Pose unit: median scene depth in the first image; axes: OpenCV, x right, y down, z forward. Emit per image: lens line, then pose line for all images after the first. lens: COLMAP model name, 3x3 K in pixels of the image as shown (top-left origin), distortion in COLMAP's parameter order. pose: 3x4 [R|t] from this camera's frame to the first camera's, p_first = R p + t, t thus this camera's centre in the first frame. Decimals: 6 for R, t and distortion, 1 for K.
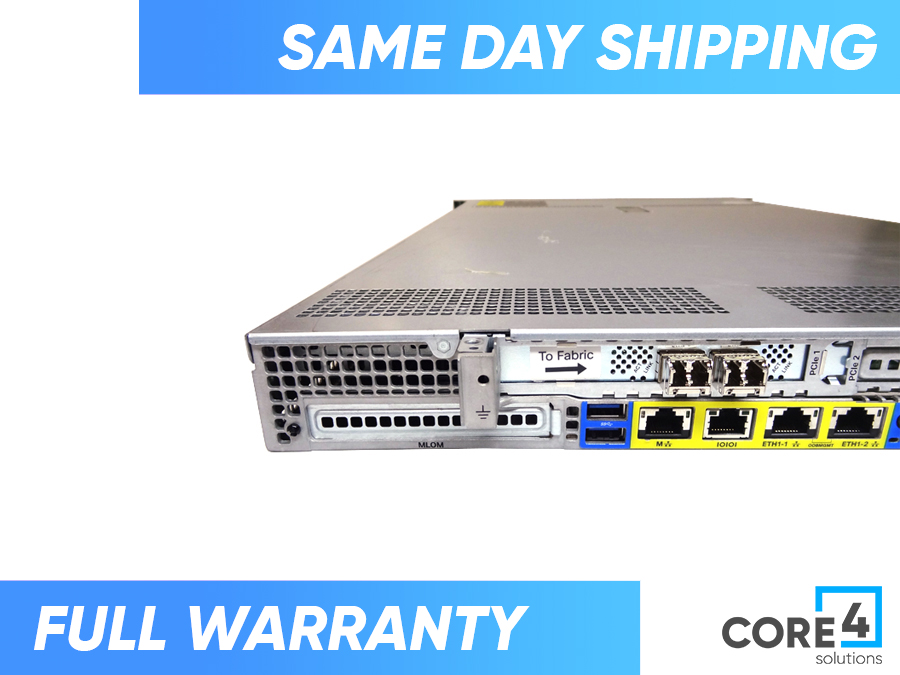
lens RADIAL K [[636.0, 0, 449.8], [0, 636.0, 333.8], [0, 0, 1]] dist [0.000099, -0.001056]
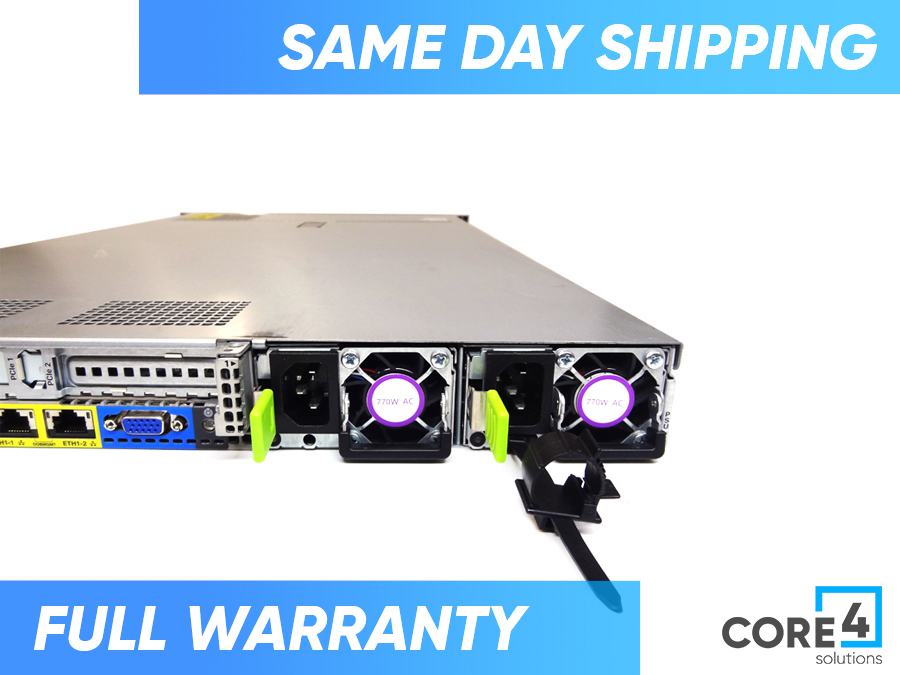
lens RADIAL K [[636.0, 0, 450.3], [0, 636.0, 337.1], [0, 0, 1]] dist [0.000099, -0.001056]
pose [[0.999898, 0.014066, -0.002282, 1.309062], [-0.014092, 0.999829, -0.011946, -0.006989], [0.002114, 0.011977, 0.999926, -0.103868]]
